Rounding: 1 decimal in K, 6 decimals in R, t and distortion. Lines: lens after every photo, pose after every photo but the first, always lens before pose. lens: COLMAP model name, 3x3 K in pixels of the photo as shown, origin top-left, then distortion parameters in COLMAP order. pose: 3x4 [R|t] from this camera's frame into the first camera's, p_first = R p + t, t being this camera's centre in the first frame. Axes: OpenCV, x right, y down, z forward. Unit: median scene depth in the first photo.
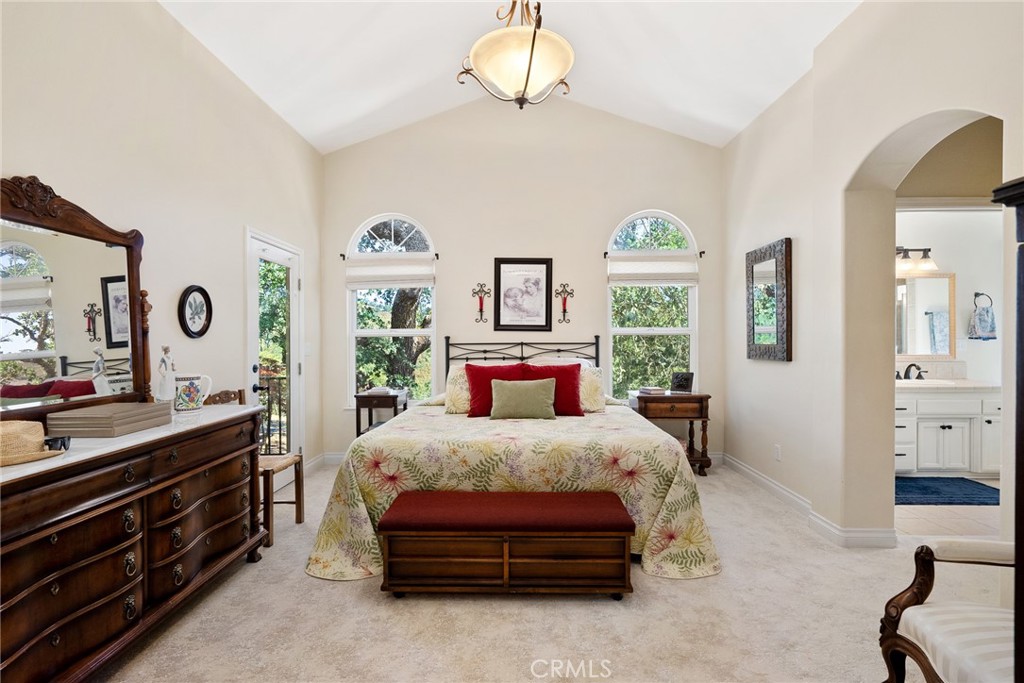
lens RADIAL K [[468.3, 0, 500.2], [0, 468.3, 340.0], [0, 0, 1]] dist [-0.026601, 0.007242]
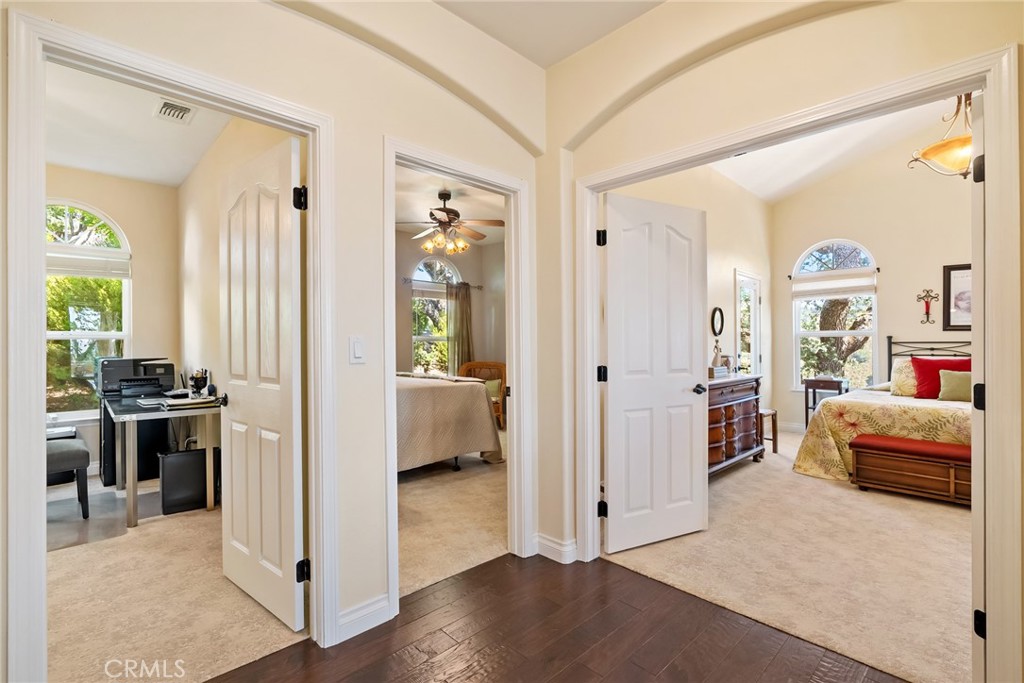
lens RADIAL K [[468.3, 0, 491.4], [0, 468.3, 337.3], [0, 0, 1]] dist [-0.026601, 0.007242]
pose [[0.701313, -0.002611, -0.712848, 0.014197], [-0.006607, 0.999927, -0.010164, 0.015837], [0.712823, 0.011838, 0.701244, -0.595349]]
